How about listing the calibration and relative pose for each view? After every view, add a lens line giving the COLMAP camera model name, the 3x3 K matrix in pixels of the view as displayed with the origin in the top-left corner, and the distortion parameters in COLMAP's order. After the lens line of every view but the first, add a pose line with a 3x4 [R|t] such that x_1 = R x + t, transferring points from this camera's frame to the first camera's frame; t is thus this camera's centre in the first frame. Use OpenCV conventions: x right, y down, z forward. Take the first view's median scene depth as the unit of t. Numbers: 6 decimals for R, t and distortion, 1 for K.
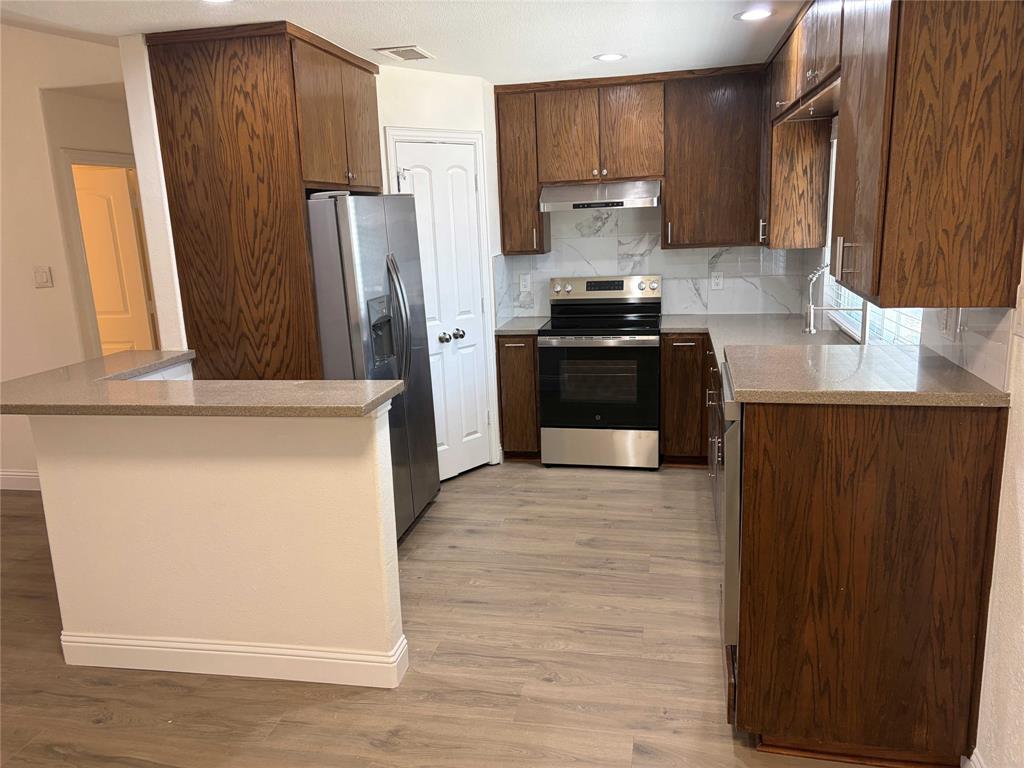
lens RADIAL K [[787.2, 0, 508.3], [0, 787.2, 384.3], [0, 0, 1]] dist [0.015590, -0.000203]
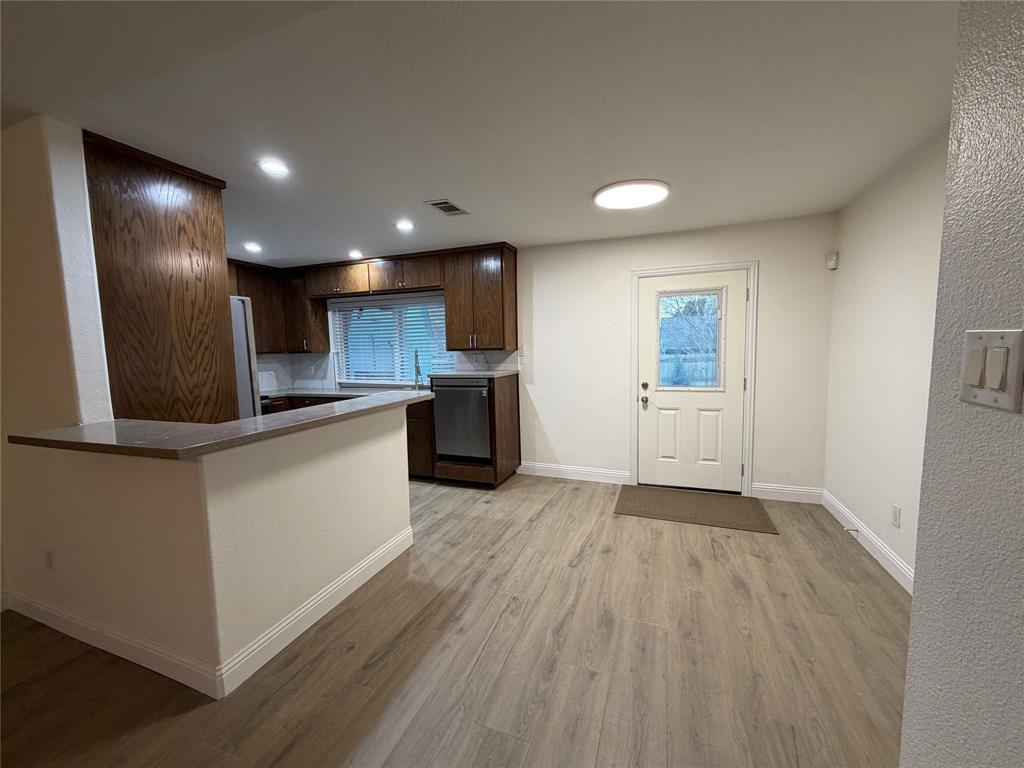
lens RADIAL K [[409.4, 0, 510.9], [0, 409.4, 385.6], [0, 0, 1]] dist [0.001906, 0.000254]
pose [[0.153002, -0.052090, 0.986852, -0.907341], [0.237281, 0.971333, 0.014482, 0.031942], [-0.959316, 0.231945, 0.160976, 0.407965]]
